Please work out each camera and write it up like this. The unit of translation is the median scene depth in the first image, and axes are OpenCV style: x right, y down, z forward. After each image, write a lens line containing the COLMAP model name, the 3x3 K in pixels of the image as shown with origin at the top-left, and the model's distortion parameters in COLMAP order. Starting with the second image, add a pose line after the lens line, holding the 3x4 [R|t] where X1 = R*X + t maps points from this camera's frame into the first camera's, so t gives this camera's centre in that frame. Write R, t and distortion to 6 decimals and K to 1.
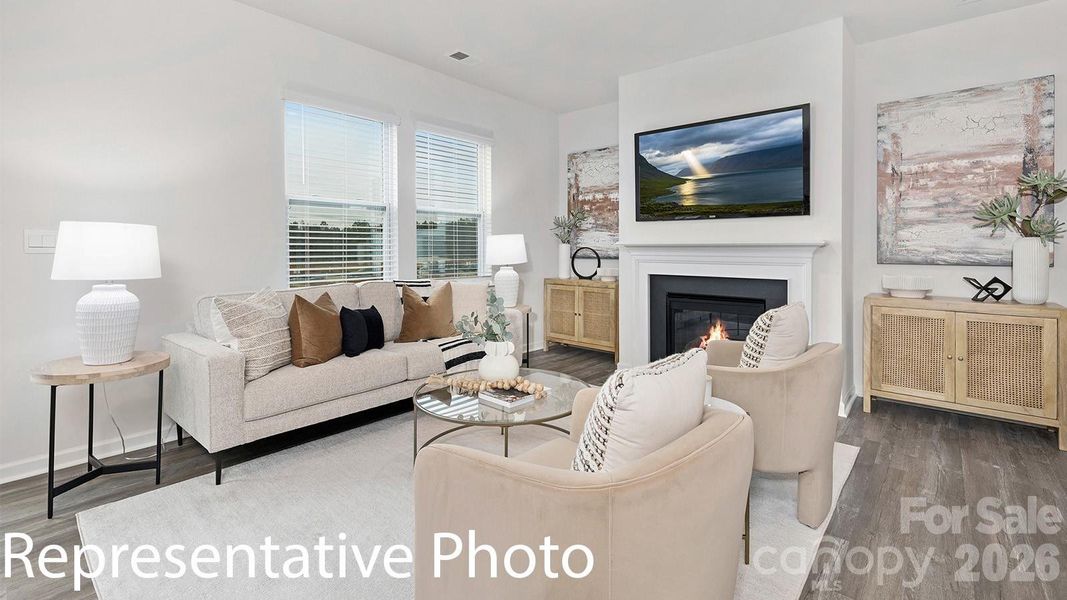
lens RADIAL K [[471.9, 0, 537.7], [0, 471.9, 250.7], [0, 0, 1]] dist [0.002674, 0.000234]
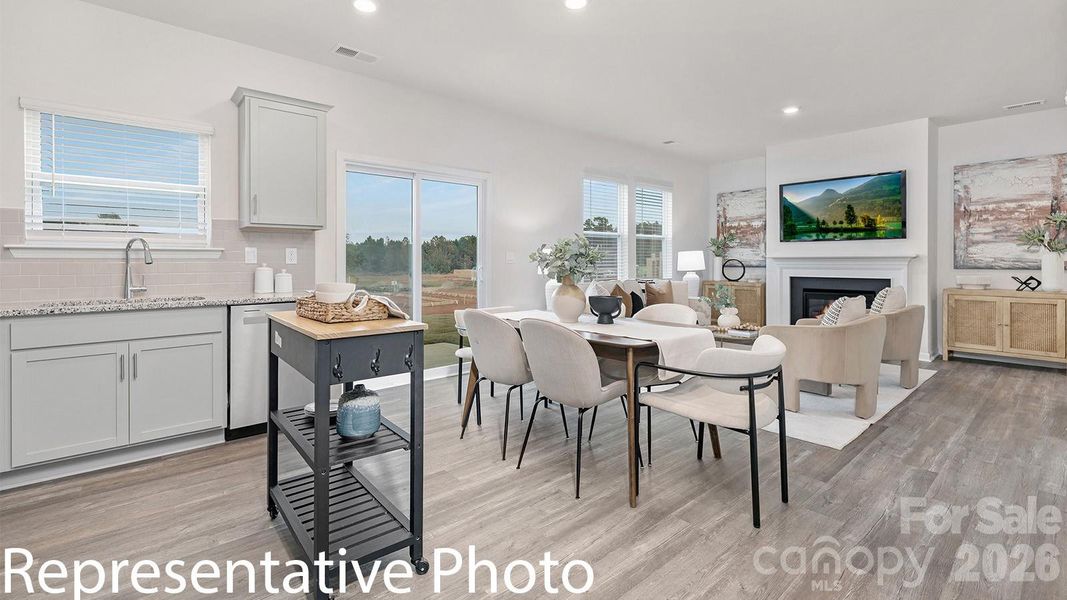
lens RADIAL K [[461.6, 0, 536.2], [0, 461.6, 264.8], [0, 0, 1]] dist [0.000192, -0.000488]
pose [[0.988195, -0.005169, -0.153112, -0.432337], [0.006039, 0.999968, 0.005222, -0.001942], [0.153081, -0.006085, 0.988195, -0.753667]]
